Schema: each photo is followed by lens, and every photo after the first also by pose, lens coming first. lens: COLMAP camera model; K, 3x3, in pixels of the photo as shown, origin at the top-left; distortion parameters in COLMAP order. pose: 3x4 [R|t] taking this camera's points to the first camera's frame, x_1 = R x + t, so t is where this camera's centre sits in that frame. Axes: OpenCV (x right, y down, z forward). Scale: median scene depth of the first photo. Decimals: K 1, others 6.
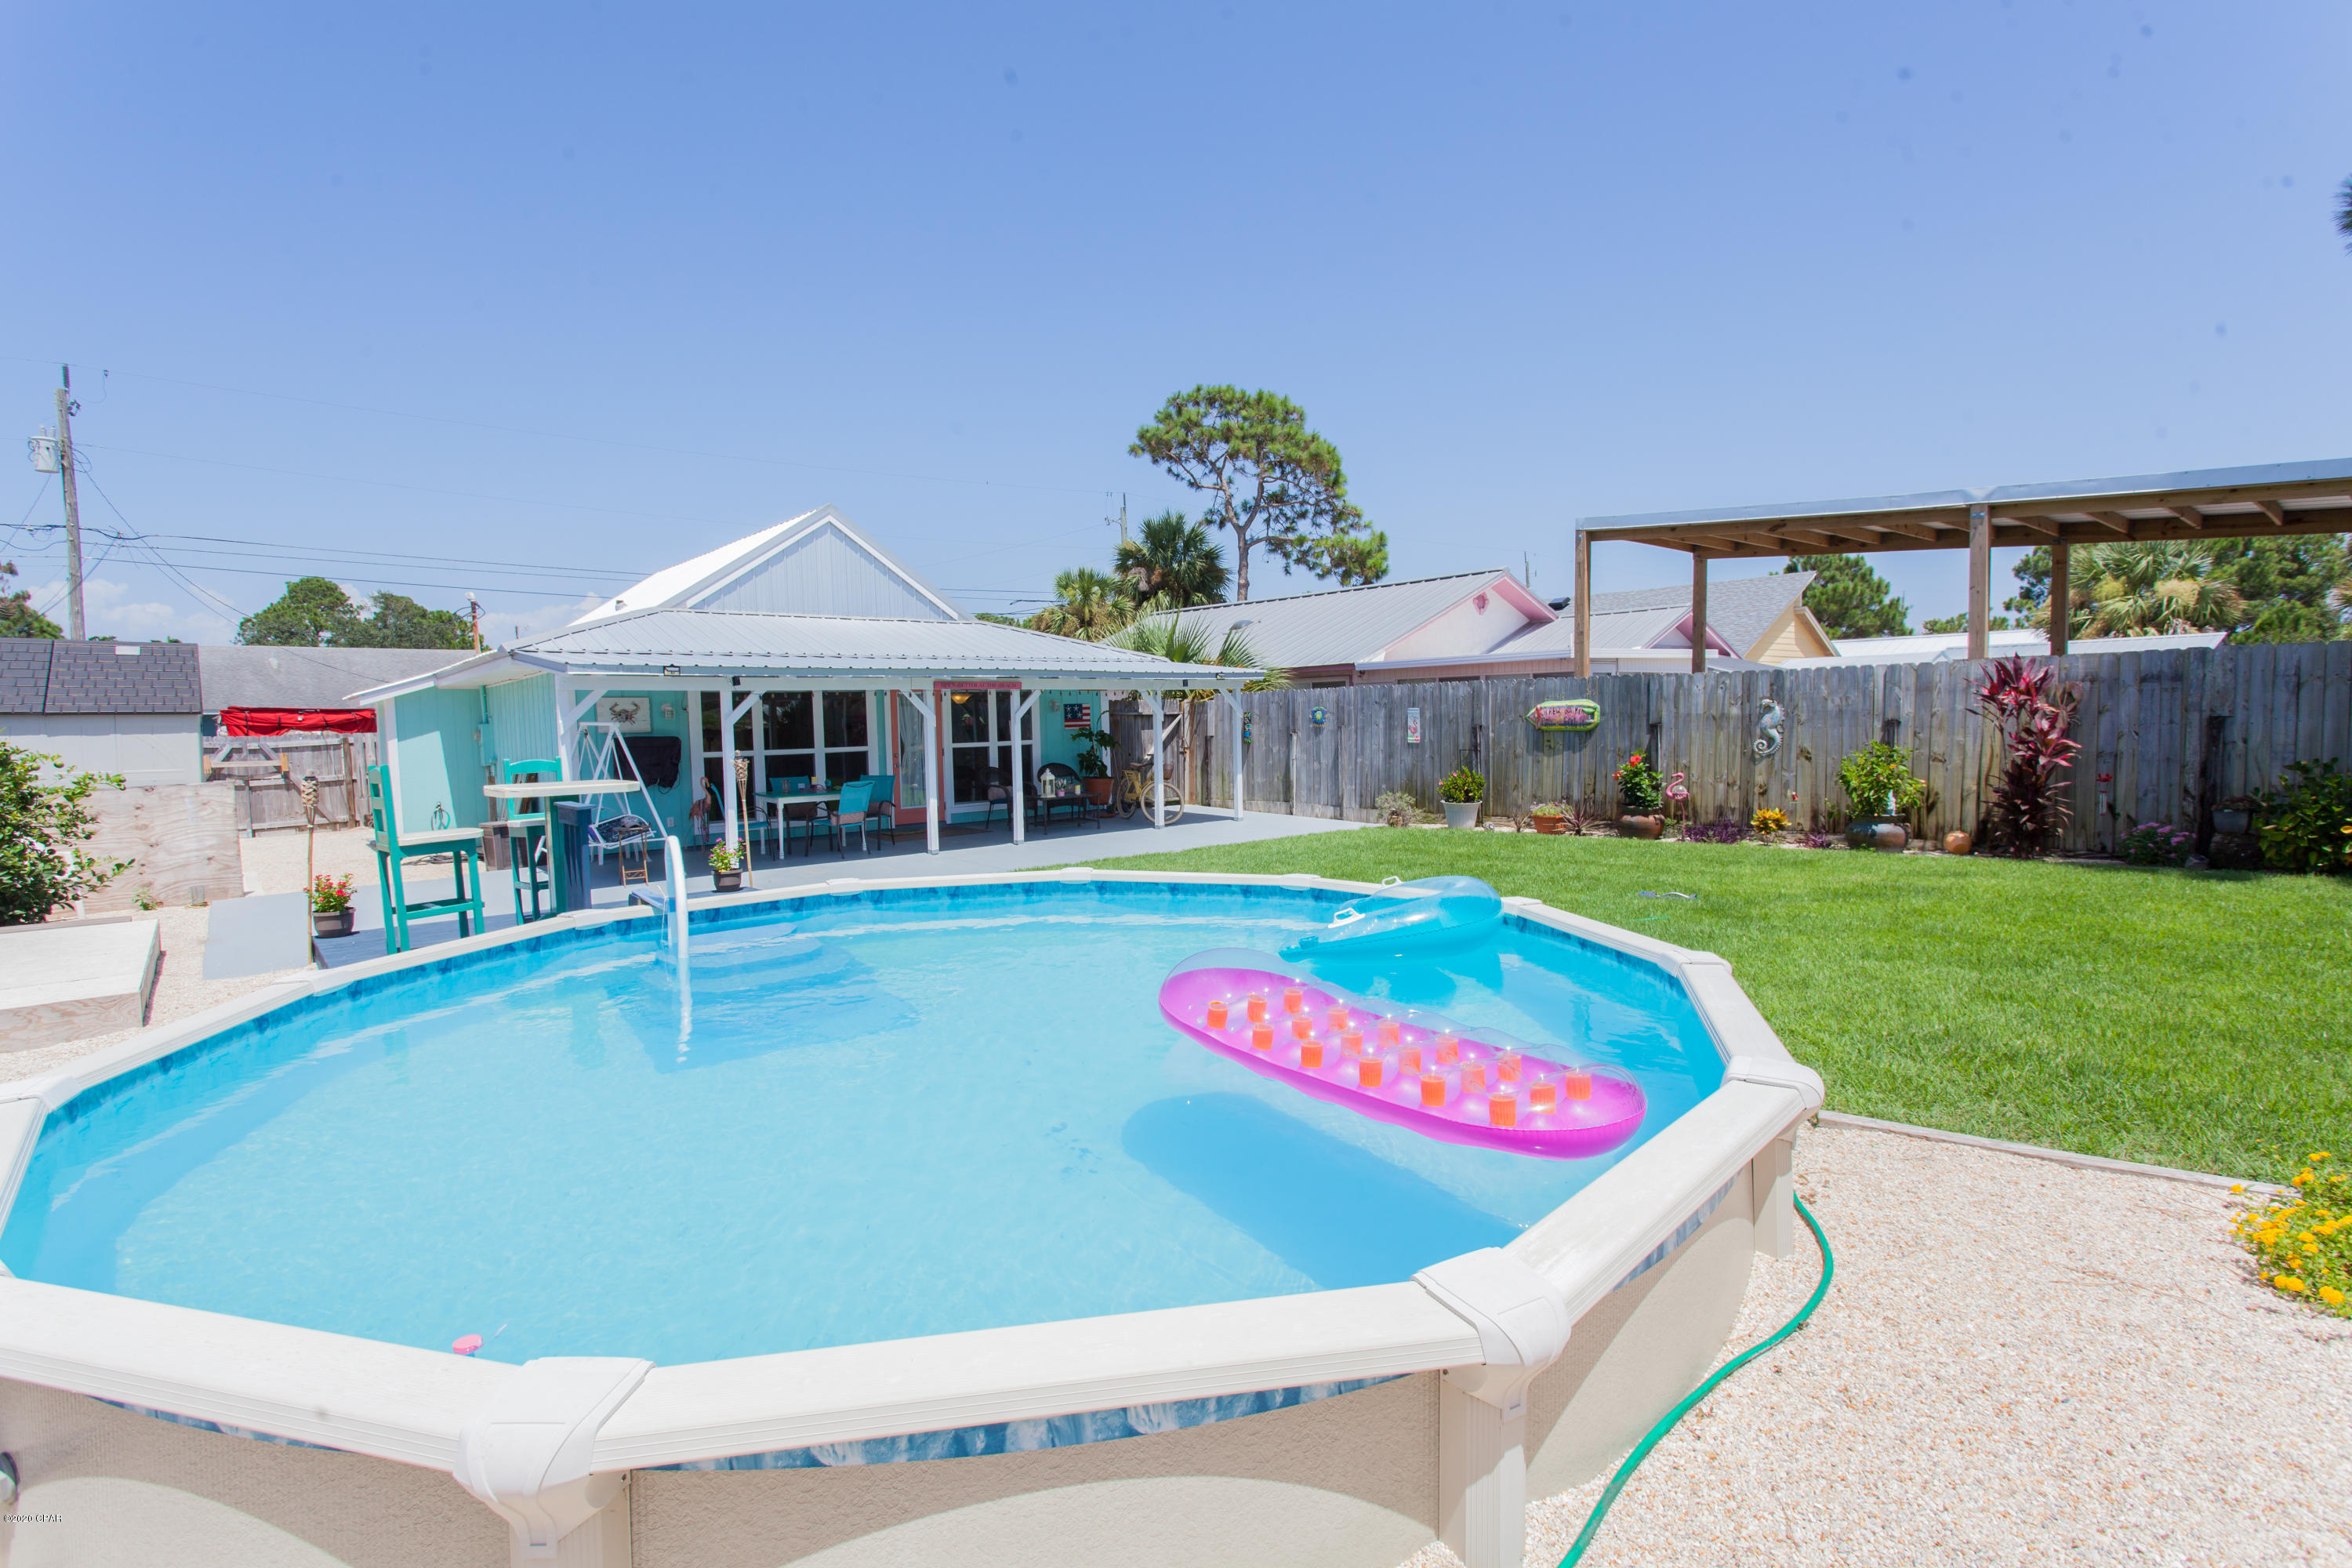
lens RADIAL K [[1121.9, 0, 1167.5], [0, 1121.9, 797.8], [0, 0, 1]] dist [0.005091, 0.000588]
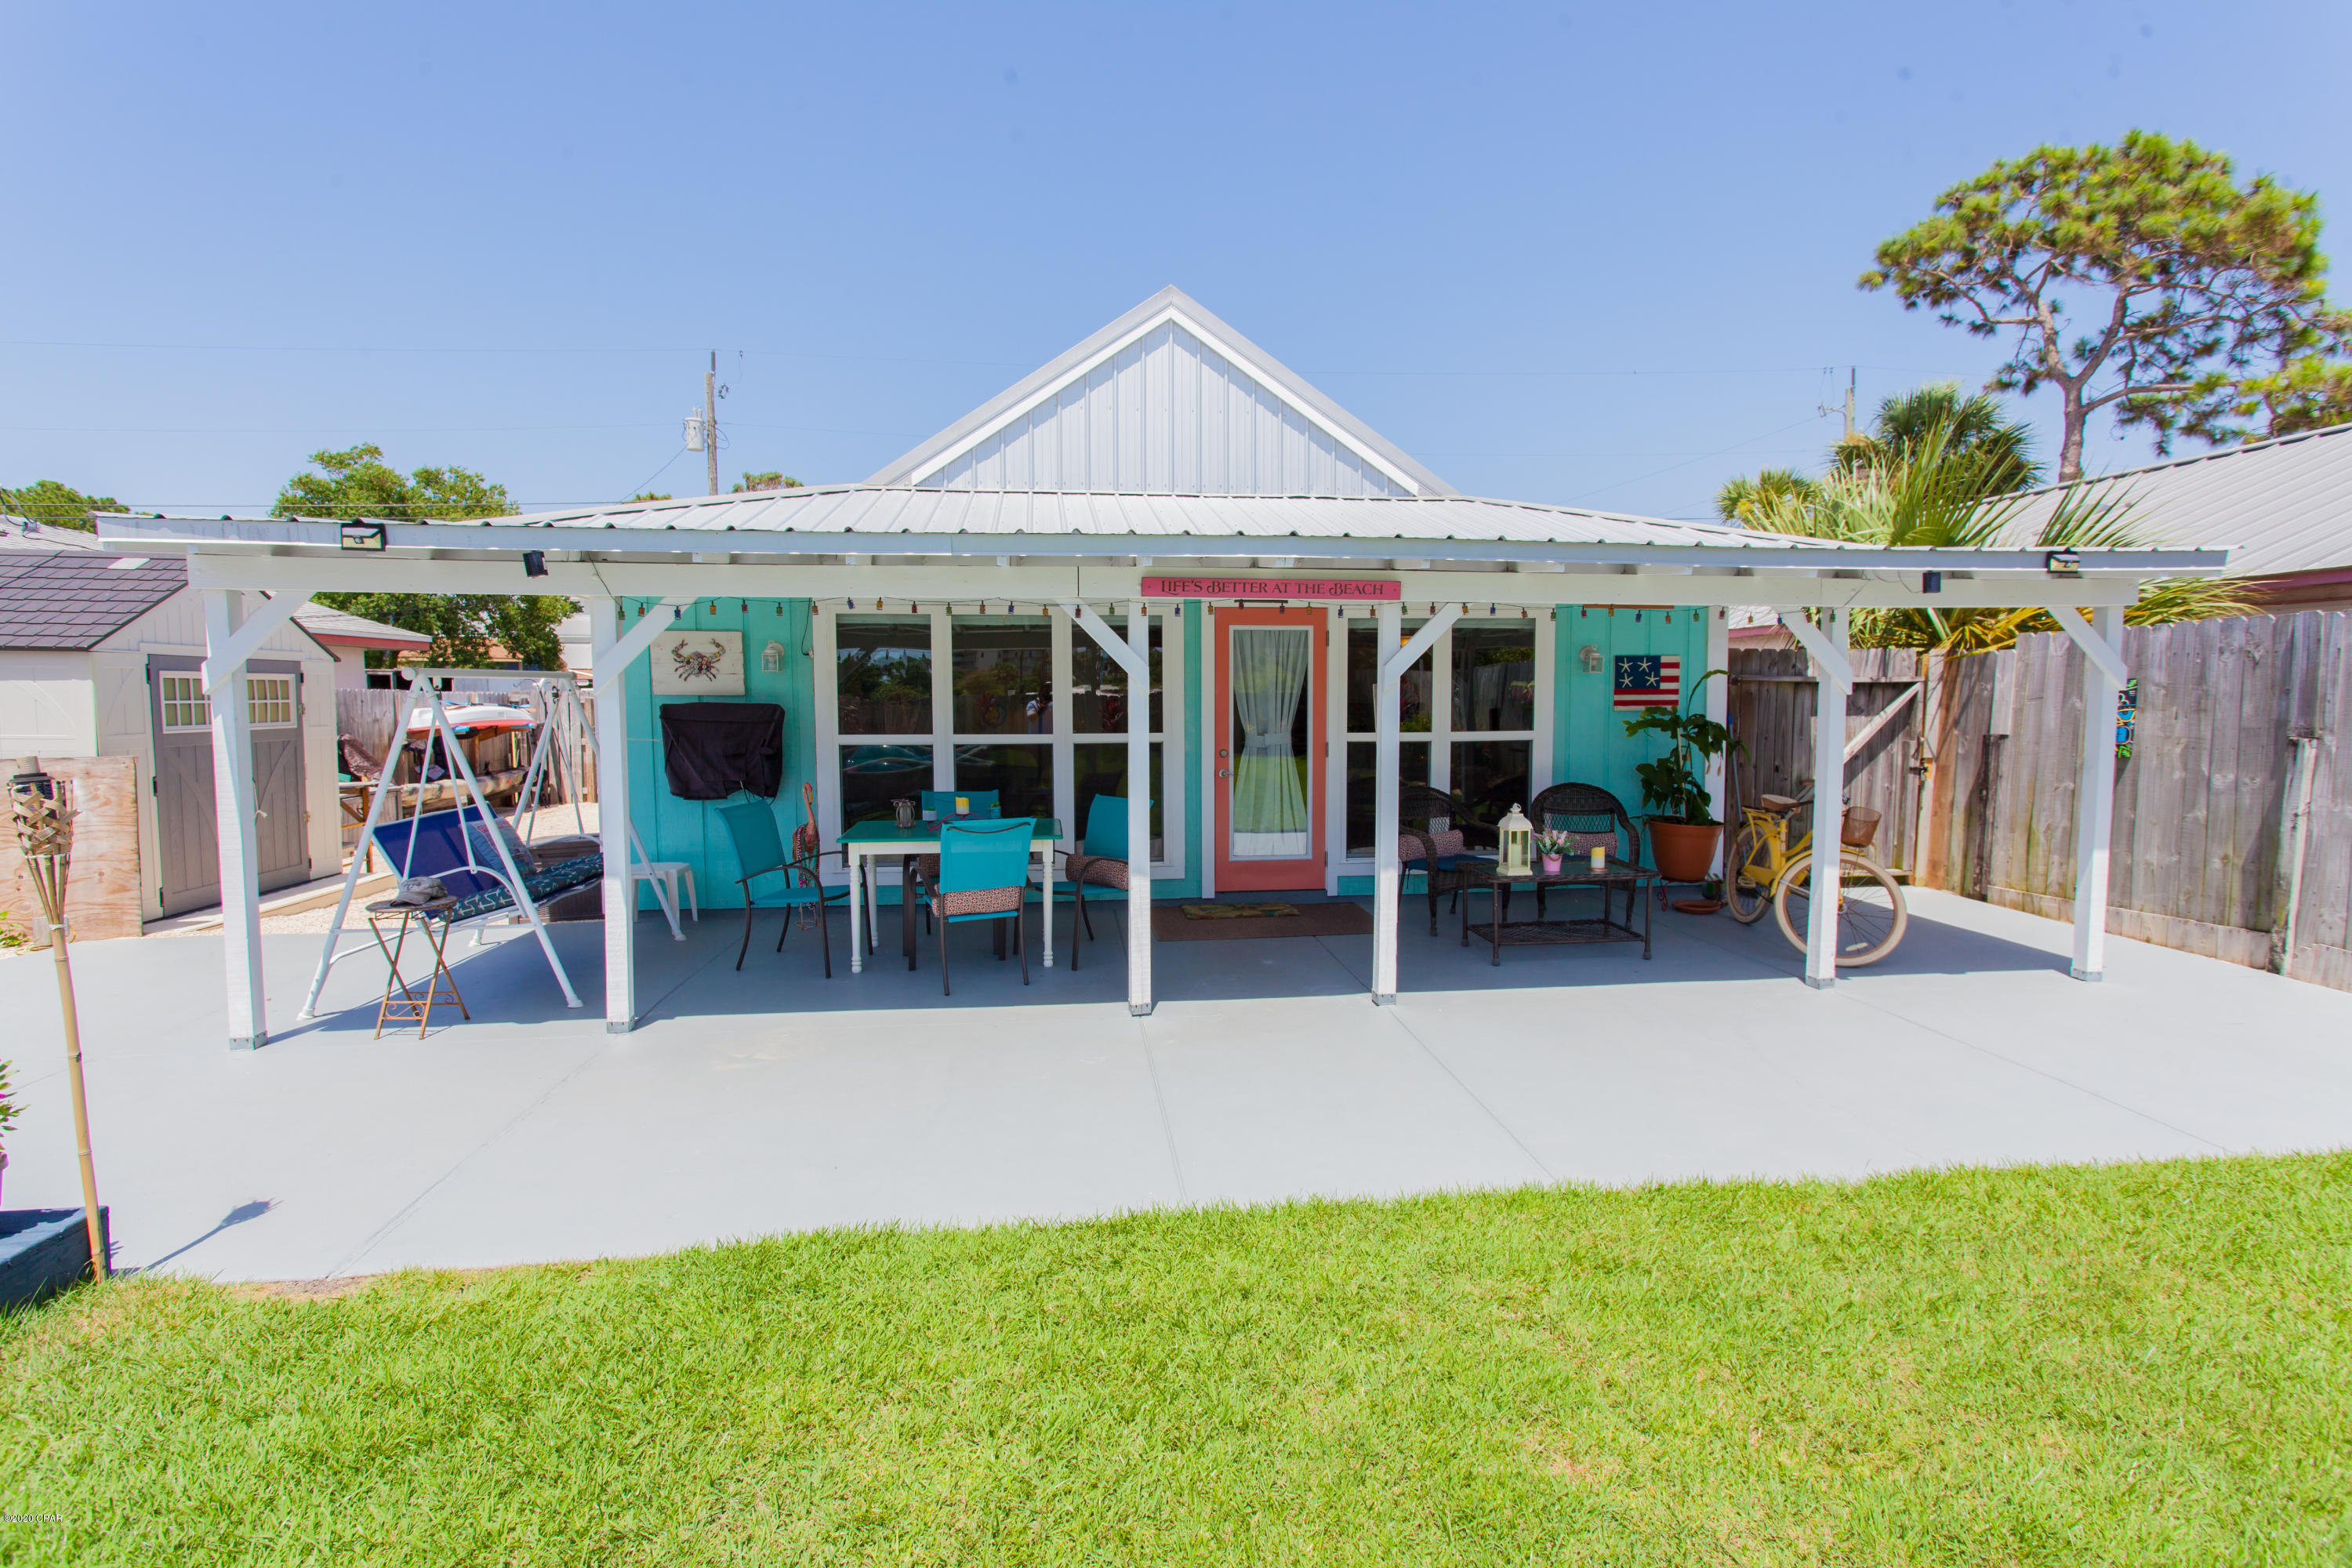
lens RADIAL K [[1111.3, 0, 1188.2], [0, 1111.3, 770.0], [0, 0, 1]] dist [0.001585, 0.003115]
pose [[0.837294, 0.056162, -0.543861, 0.006128], [-0.056478, 0.998273, 0.016137, -0.016800], [0.543828, 0.017205, 0.839020, 0.257566]]
